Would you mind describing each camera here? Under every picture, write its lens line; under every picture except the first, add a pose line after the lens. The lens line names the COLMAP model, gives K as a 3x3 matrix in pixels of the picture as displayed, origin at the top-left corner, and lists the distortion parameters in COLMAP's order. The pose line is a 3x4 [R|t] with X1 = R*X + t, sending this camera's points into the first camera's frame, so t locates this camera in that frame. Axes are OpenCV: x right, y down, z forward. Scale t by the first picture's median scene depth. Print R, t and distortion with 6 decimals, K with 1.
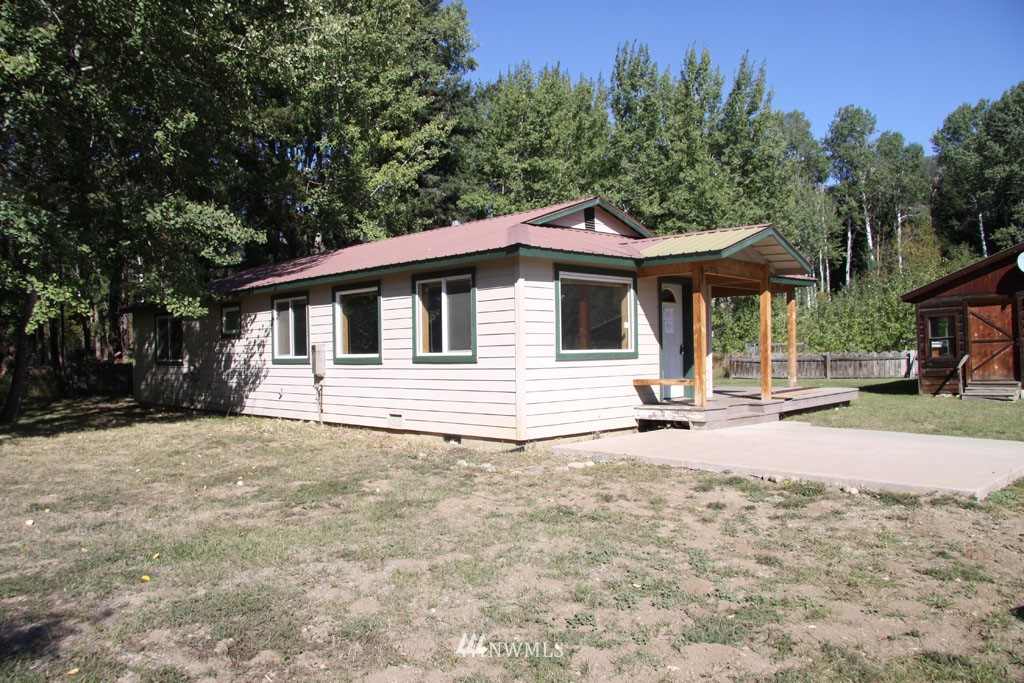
lens RADIAL K [[846.4, 0, 507.6], [0, 846.4, 357.4], [0, 0, 1]] dist [-0.049045, 0.006153]
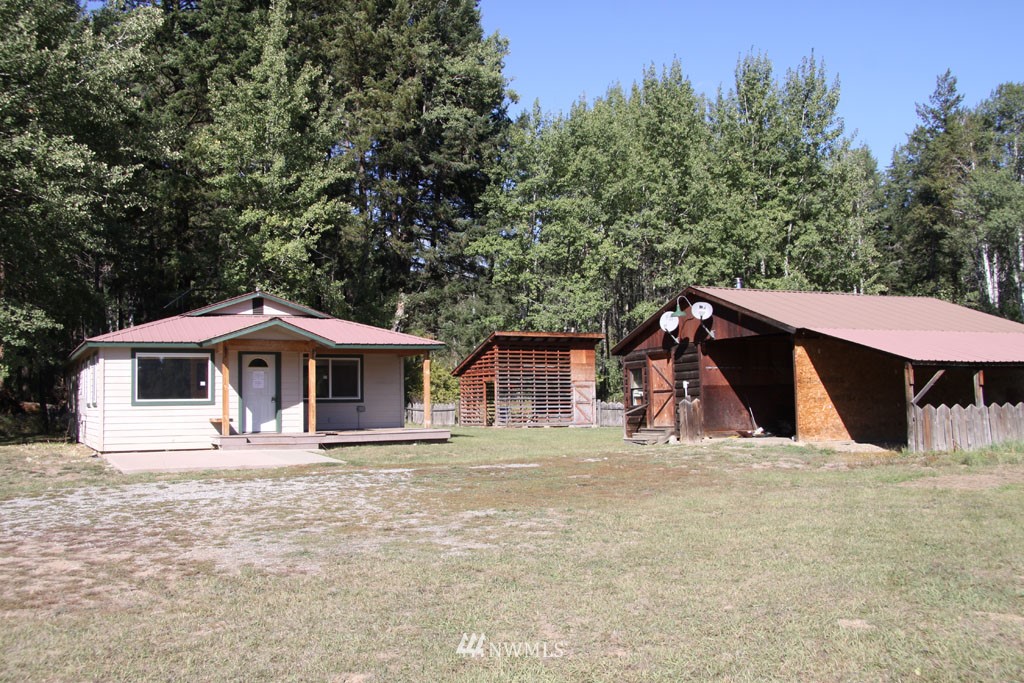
lens RADIAL K [[1153.1, 0, 512.0], [0, 1153.1, 341.5], [0, 0, 1]] dist [-0.081012, -0.001652]
pose [[0.936669, -0.012180, -0.350004, 1.313215], [-0.004712, 0.998866, -0.047370, -0.016629], [0.350184, 0.046019, 0.935550, -0.735283]]
